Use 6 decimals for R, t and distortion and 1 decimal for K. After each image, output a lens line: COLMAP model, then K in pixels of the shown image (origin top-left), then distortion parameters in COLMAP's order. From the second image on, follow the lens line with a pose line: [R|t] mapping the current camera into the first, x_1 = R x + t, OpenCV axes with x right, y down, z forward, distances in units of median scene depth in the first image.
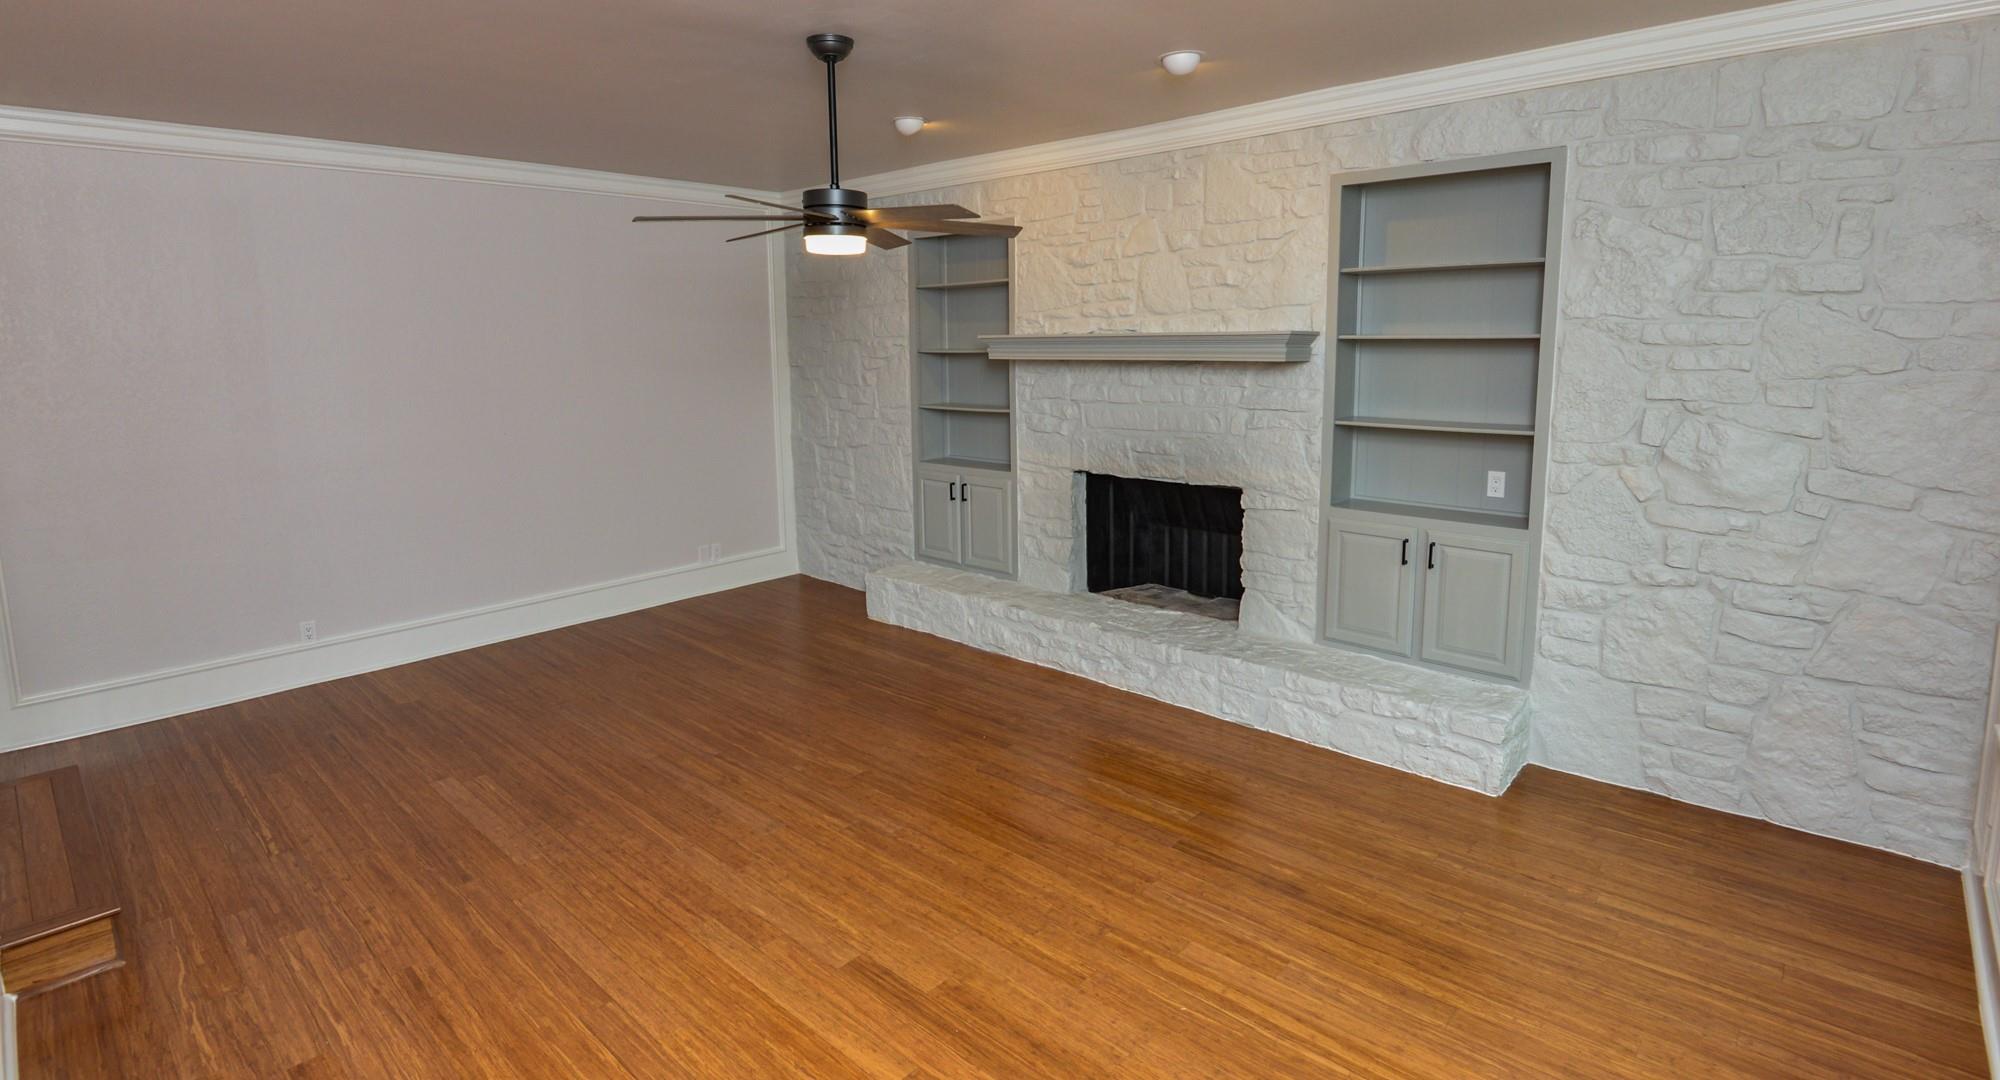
lens RADIAL K [[967.0, 0, 977.9], [0, 967.0, 462.6], [0, 0, 1]] dist [-0.012669, -0.004320]
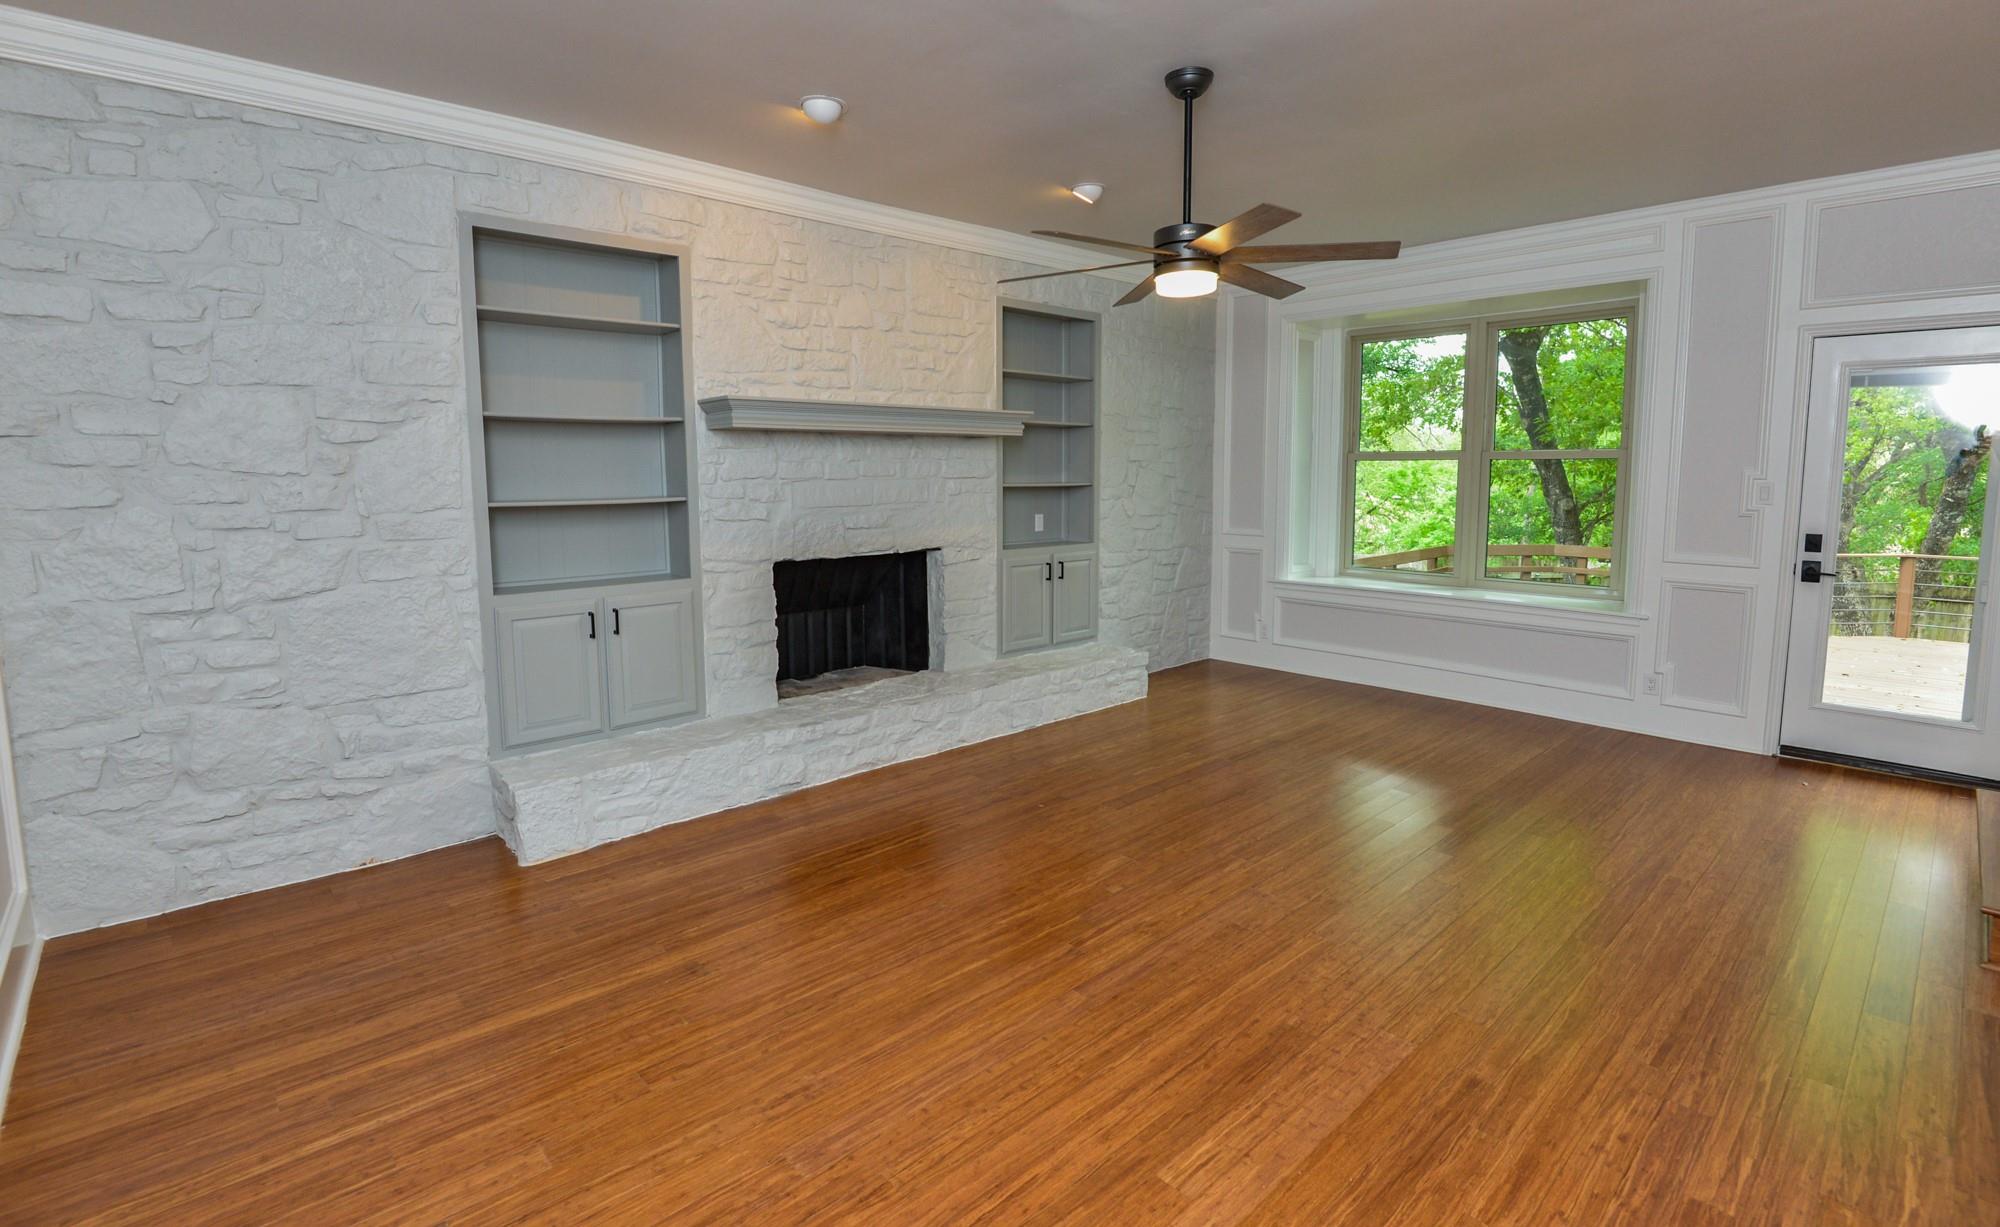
lens RADIAL K [[925.2, 0, 997.7], [0, 925.2, 563.4], [0, 0, 1]] dist [-0.019763, 0.000871]
pose [[0.066291, -0.089330, 0.993794, -0.976955], [0.129316, 0.988354, 0.080215, -0.041922], [-0.989385, 0.123196, 0.077071, 1.016586]]
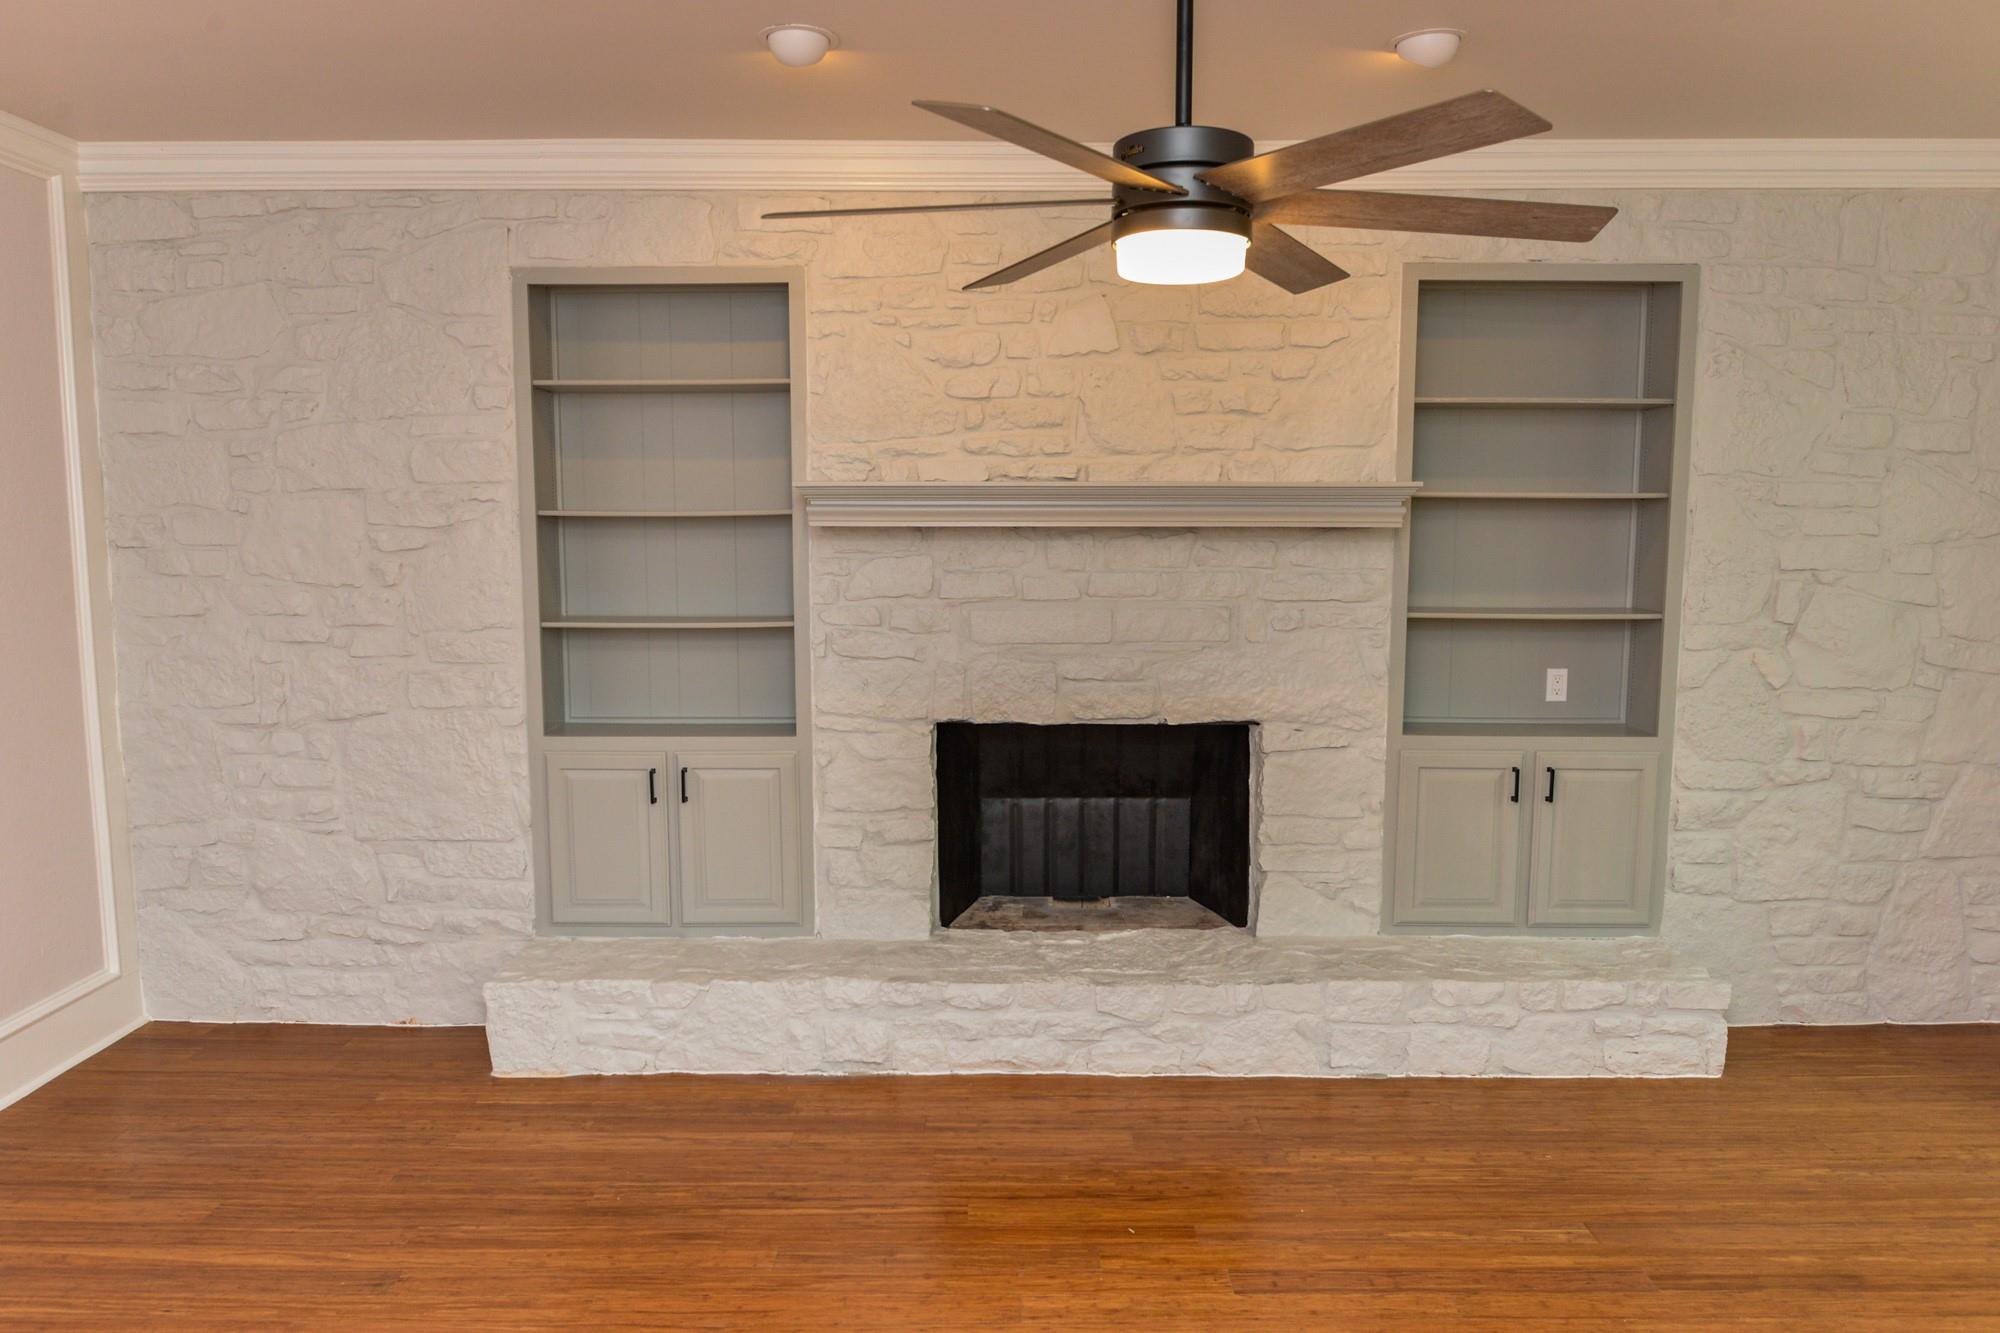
lens RADIAL K [[1384.2, 0, 999.5], [0, 1384.2, 658.0], [0, 0, 1]] dist [-0.009568, -0.010526]
pose [[0.730521, -0.063892, 0.679895, -0.587834], [0.076427, 0.997008, 0.011574, -0.049298], [-0.678600, 0.043507, 0.733219, 0.511538]]
